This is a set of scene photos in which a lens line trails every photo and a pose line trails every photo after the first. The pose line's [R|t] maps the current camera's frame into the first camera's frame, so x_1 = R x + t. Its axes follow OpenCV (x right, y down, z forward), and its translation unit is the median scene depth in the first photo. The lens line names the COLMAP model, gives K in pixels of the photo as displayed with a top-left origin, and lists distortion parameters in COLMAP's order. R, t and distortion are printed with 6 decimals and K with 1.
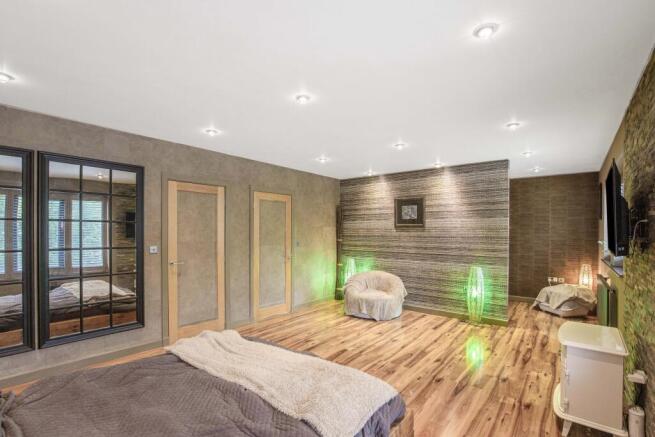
lens RADIAL K [[301.8, 0, 329.1], [0, 301.8, 215.2], [0, 0, 1]] dist [-0.040568, 0.010744]
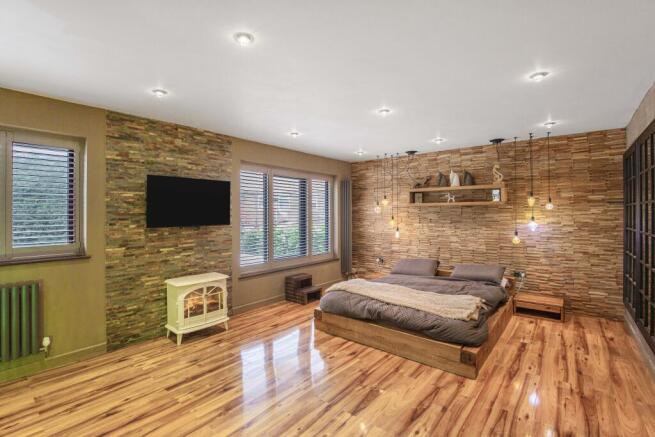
lens RADIAL K [[301.8, 0, 329.1], [0, 301.8, 215.2], [0, 0, 1]] dist [-0.040568, 0.010744]
pose [[-0.999998, 0.001136, 0.001824, 0.119008], [0.001041, 0.998679, -0.051380, 0.103125], [-0.001880, -0.051378, -0.998678, 1.872009]]
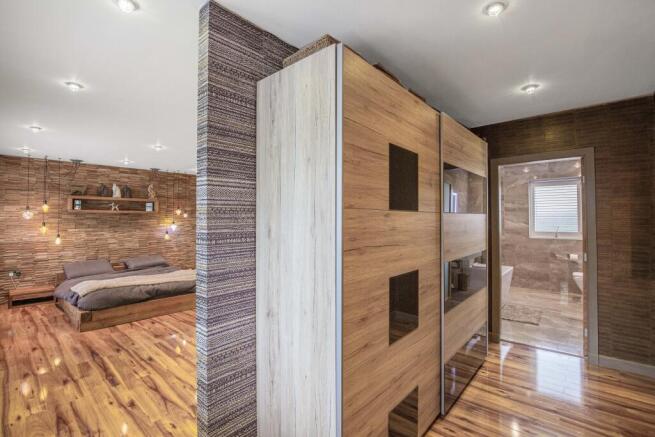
lens RADIAL K [[301.8, 0, 329.1], [0, 301.8, 215.2], [0, 0, 1]] dist [-0.040568, 0.010744]
pose [[-0.033196, -0.014000, -0.999351, 1.357857], [0.056660, 0.998267, -0.015867, 0.093209], [0.997842, -0.057150, -0.032345, 1.719095]]
